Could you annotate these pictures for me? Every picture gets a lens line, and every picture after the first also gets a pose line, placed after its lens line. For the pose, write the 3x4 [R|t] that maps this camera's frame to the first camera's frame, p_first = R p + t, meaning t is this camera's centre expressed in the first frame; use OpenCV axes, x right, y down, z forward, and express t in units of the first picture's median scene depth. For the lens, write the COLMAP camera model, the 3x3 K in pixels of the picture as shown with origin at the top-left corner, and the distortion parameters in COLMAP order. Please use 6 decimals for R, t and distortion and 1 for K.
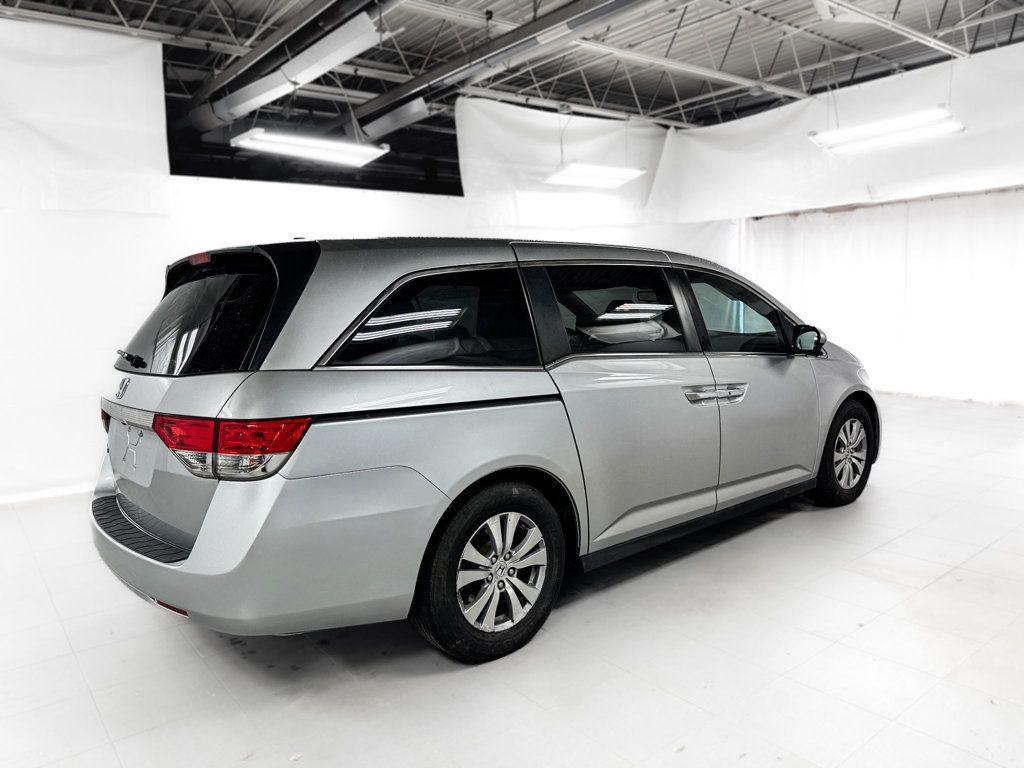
lens RADIAL K [[783.7, 0, 512.0], [0, 783.7, 384.0], [0, 0, 1]] dist [0.006581, -0.007372]
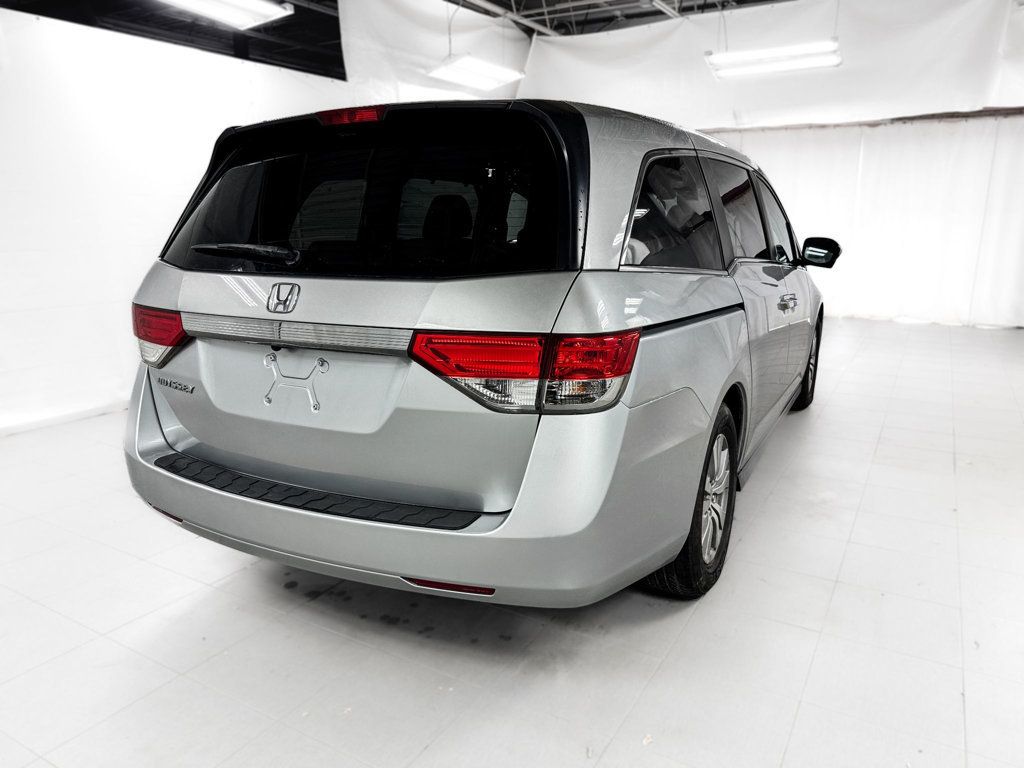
lens RADIAL K [[752.7, 0, 517.7], [0, 752.7, 382.1], [0, 0, 1]] dist [0.048179, -0.046662]
pose [[0.928317, -0.038987, 0.369741, -0.221828], [-0.001226, 0.994160, 0.107908, 0.004277], [-0.371789, -0.100627, 0.922847, 0.115132]]
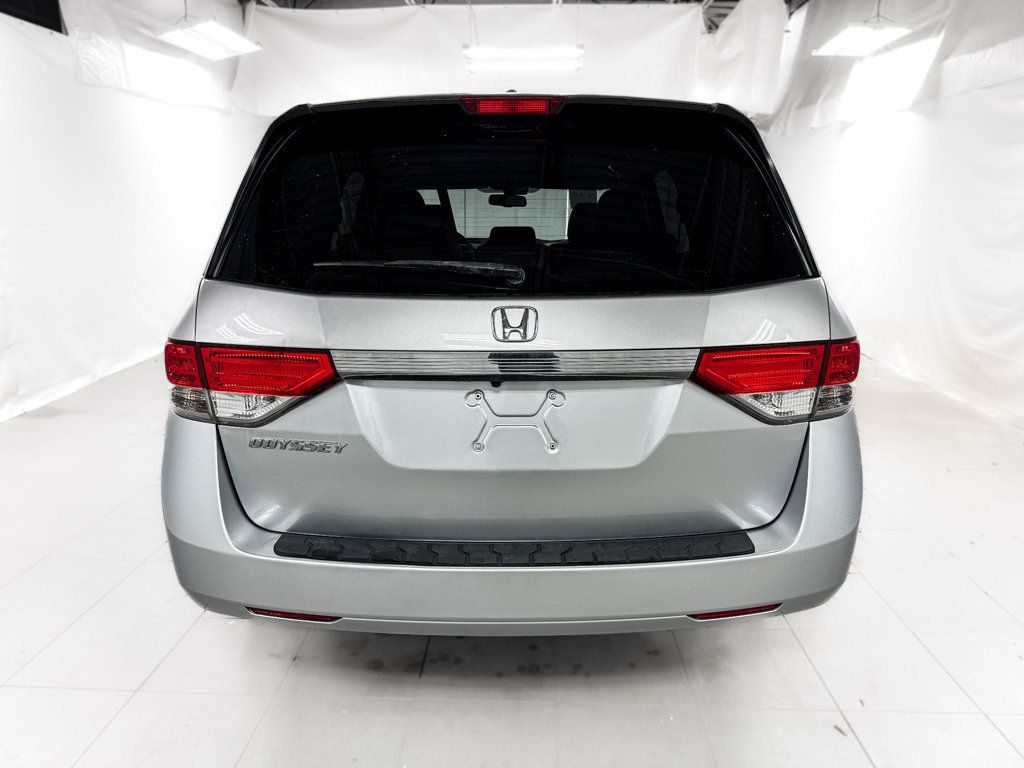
lens RADIAL K [[752.7, 0, 517.7], [0, 752.7, 382.1], [0, 0, 1]] dist [0.048179, -0.046662]
pose [[0.635940, -0.135518, 0.759747, -0.378087], [0.046128, 0.989376, 0.137866, -0.010755], [-0.770358, -0.052629, 0.635435, 0.258660]]
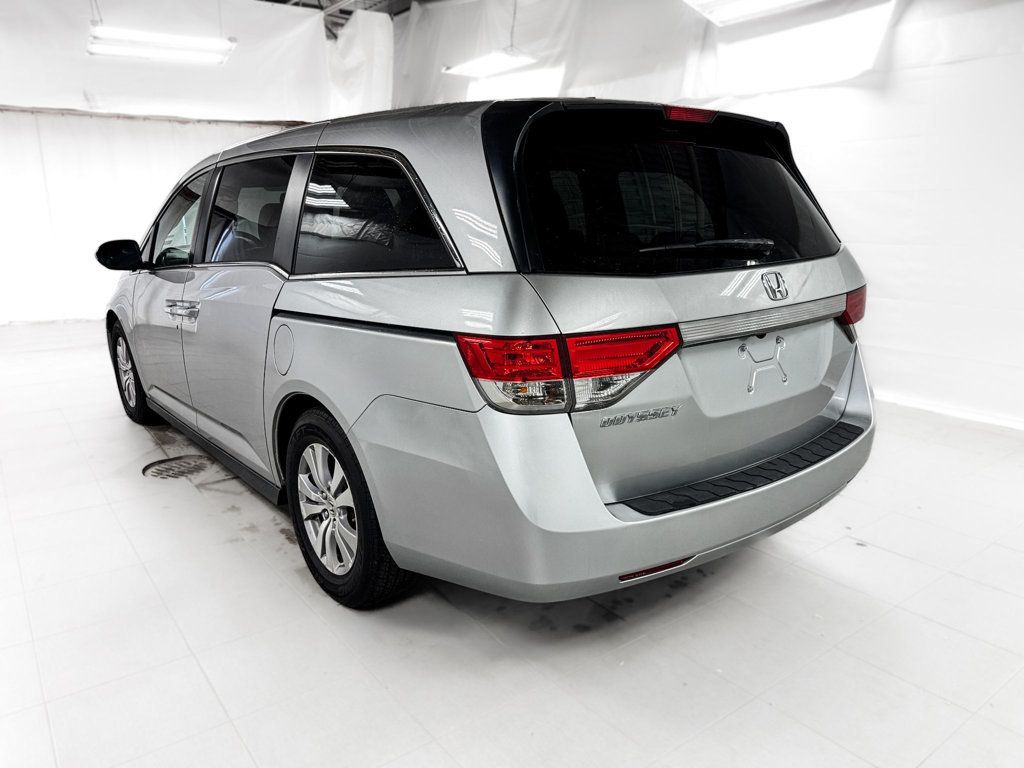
lens RADIAL K [[758.4, 0, 512.7], [0, 758.4, 388.8], [0, 0, 1]] dist [0.009395, 0.001000]
pose [[0.012844, -0.196339, 0.980452, -0.505671], [0.112297, 0.974613, 0.193699, -0.027200], [-0.993592, 0.107614, 0.034566, 0.507984]]
